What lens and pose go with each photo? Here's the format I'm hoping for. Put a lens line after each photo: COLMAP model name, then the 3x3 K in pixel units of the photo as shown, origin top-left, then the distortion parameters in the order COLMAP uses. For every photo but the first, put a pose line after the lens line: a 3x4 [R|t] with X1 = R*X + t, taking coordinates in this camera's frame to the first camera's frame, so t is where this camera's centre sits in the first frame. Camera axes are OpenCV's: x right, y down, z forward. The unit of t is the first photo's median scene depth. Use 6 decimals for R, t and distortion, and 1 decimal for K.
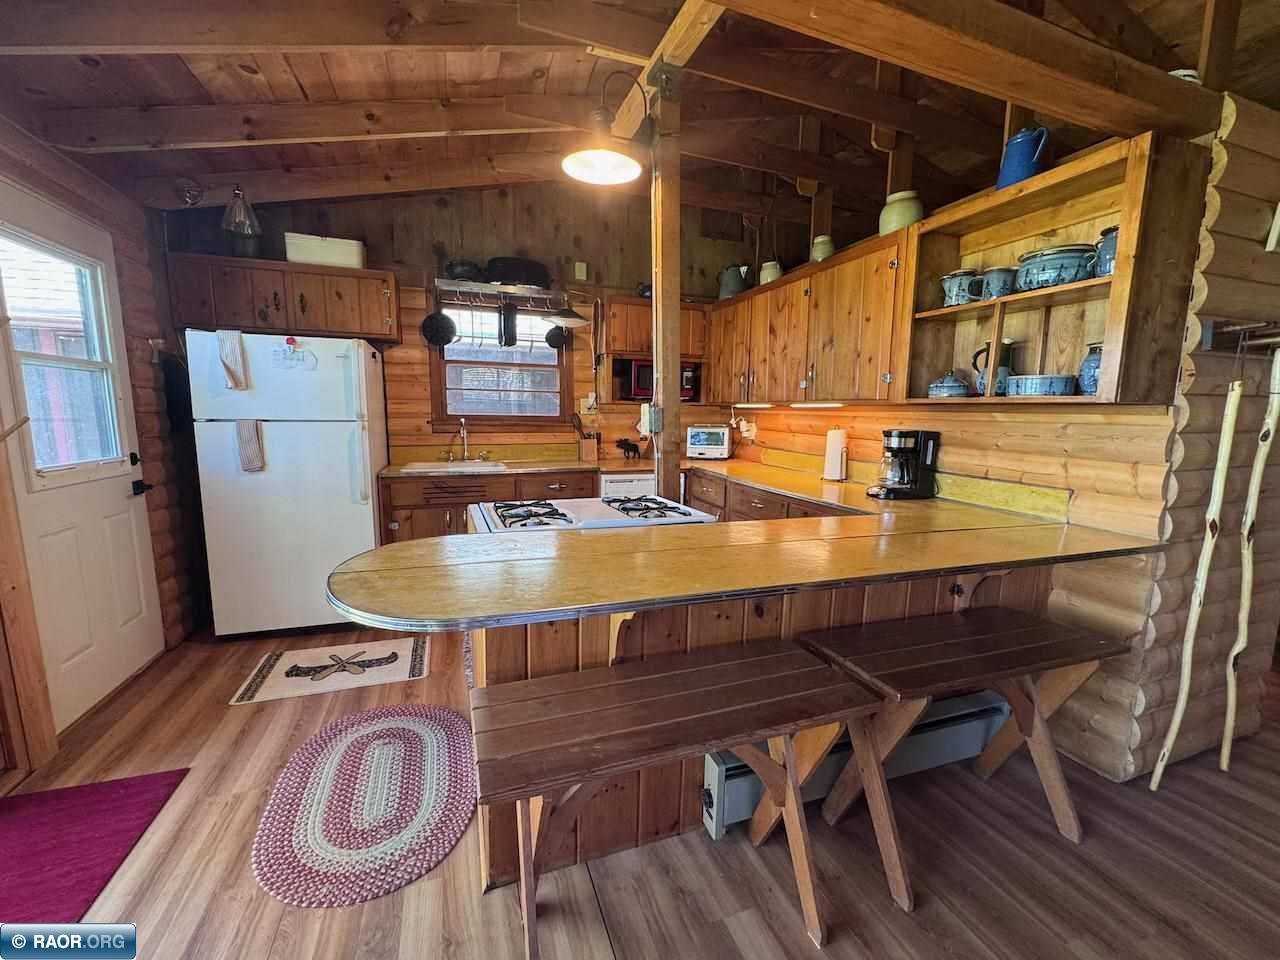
lens RADIAL K [[510.7, 0, 640.0], [0, 510.7, 480.0], [0, 0, 1]] dist [-0.001865, 0.000218]
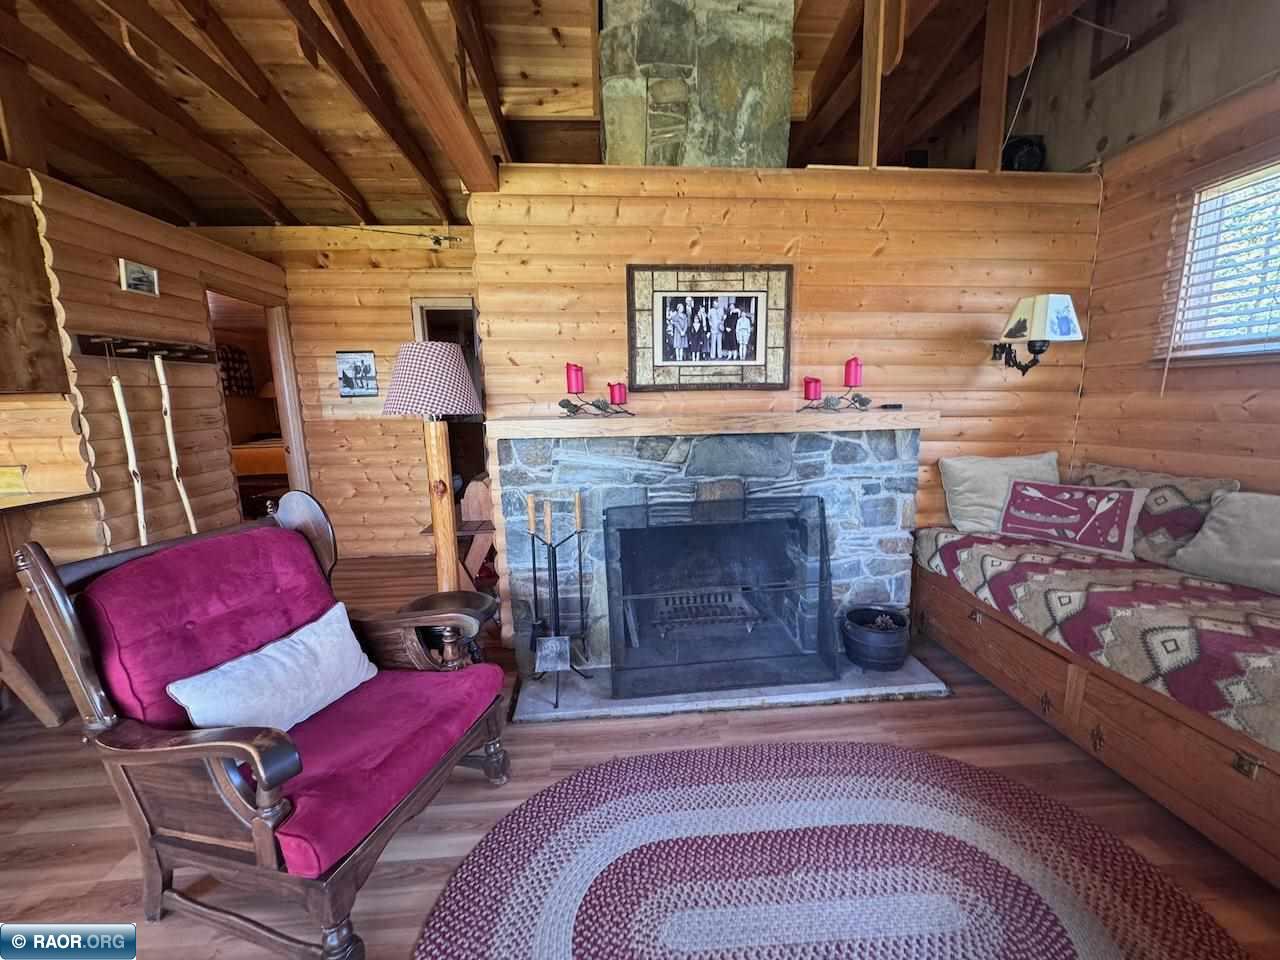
lens RADIAL K [[510.7, 0, 640.0], [0, 510.7, 480.0], [0, 0, 1]] dist [-0.001865, 0.000218]
pose [[0.278465, -0.175144, 0.944342, 0.074209], [0.156414, 0.978376, 0.135333, 0.075508], [-0.947624, 0.110022, 0.299839, -0.467176]]
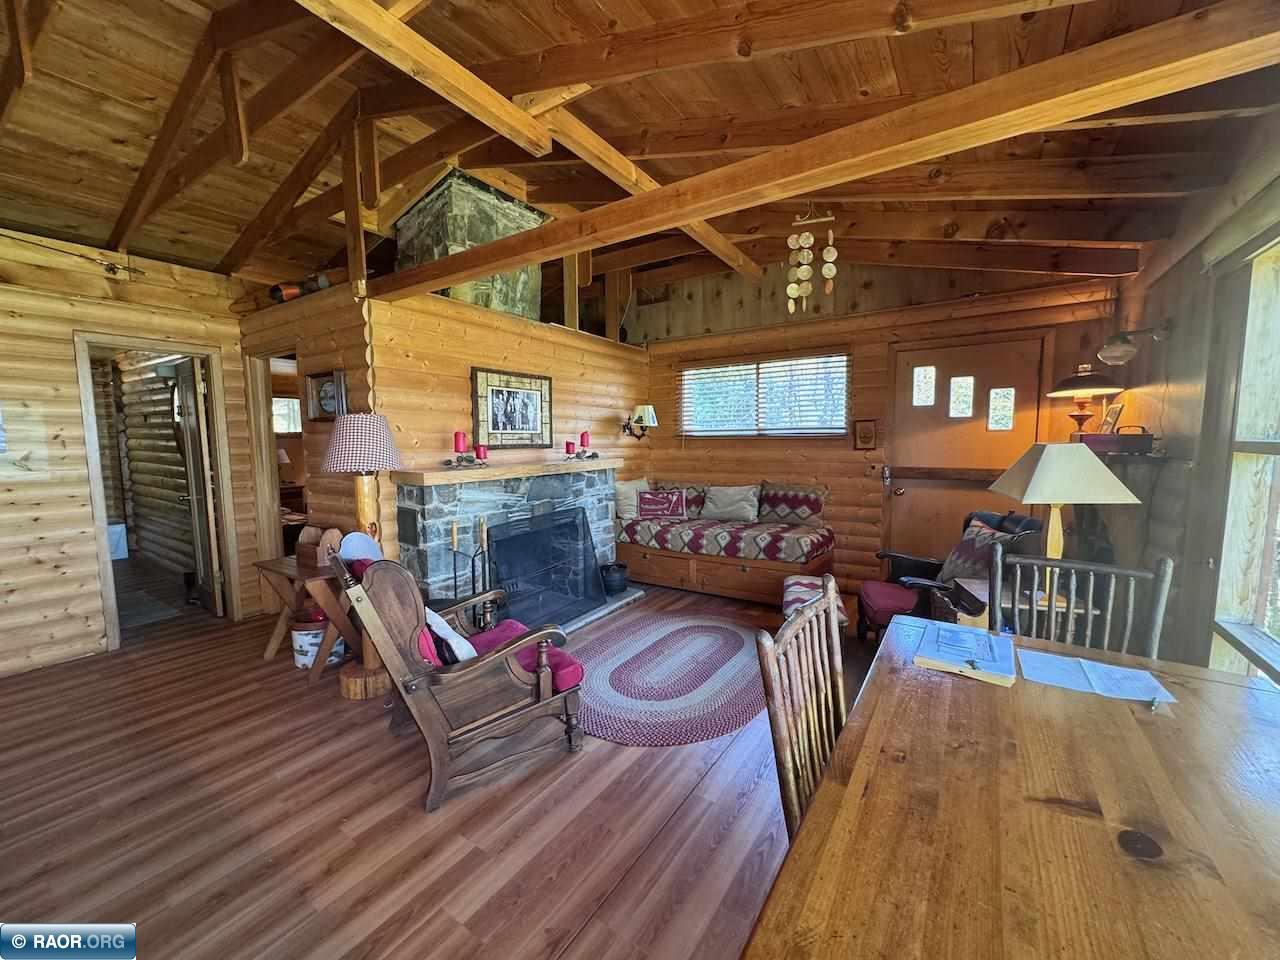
lens RADIAL K [[510.7, 0, 640.0], [0, 510.7, 480.0], [0, 0, 1]] dist [-0.001865, 0.000218]
pose [[-0.593518, -0.083876, 0.800438, -0.324410], [0.107072, 0.977485, 0.181822, -0.060242], [-0.797667, 0.193619, -0.571174, 0.158267]]
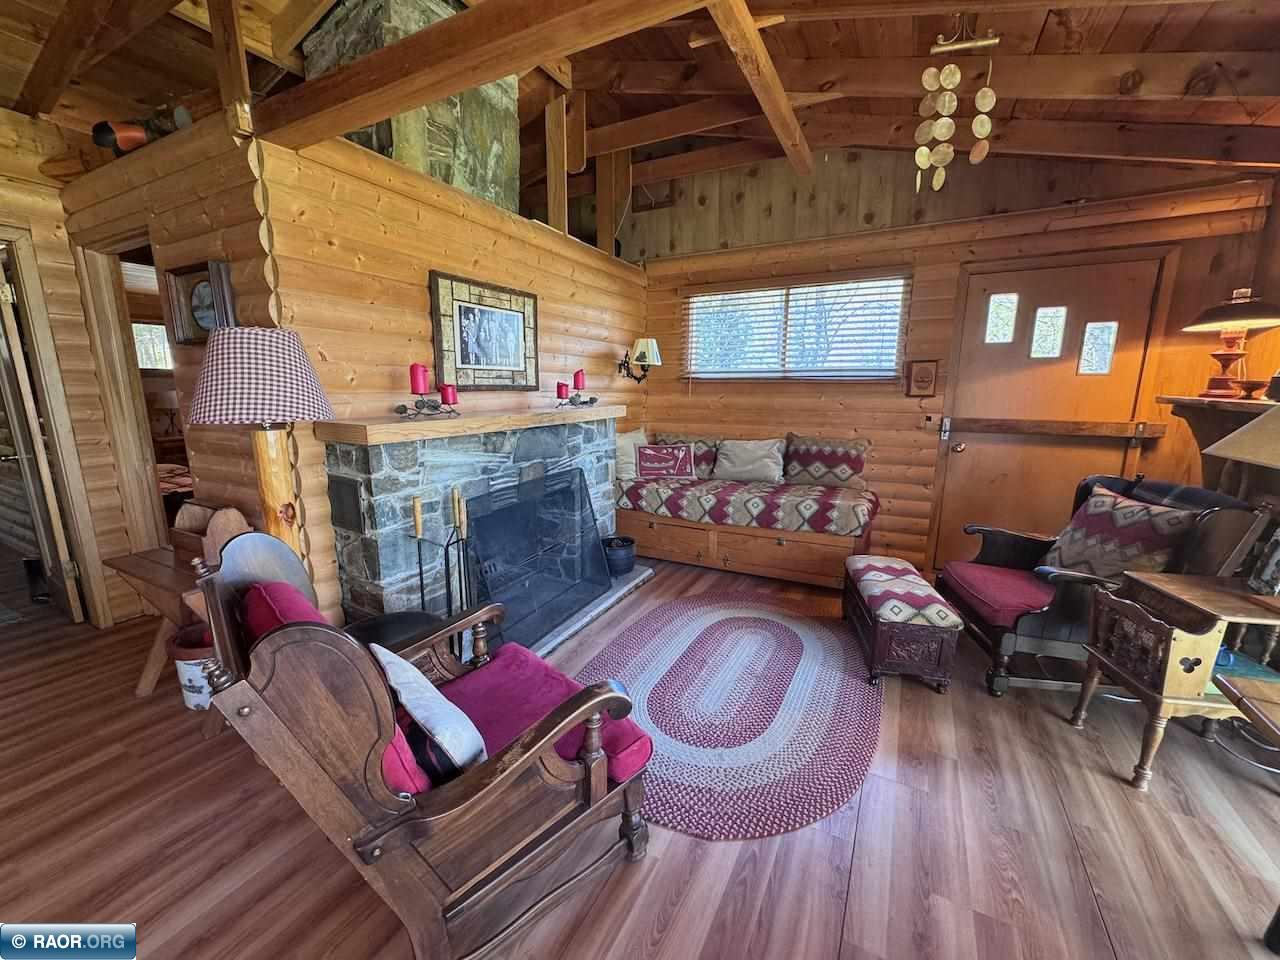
lens RADIAL K [[510.7, 0, 640.0], [0, 510.7, 480.0], [0, 0, 1]] dist [-0.001865, 0.000218]
pose [[-0.669846, -0.160490, 0.724948, -0.002244], [0.085587, 0.953163, 0.290095, -0.031245], [-0.737551, 0.256365, -0.624737, 0.092799]]
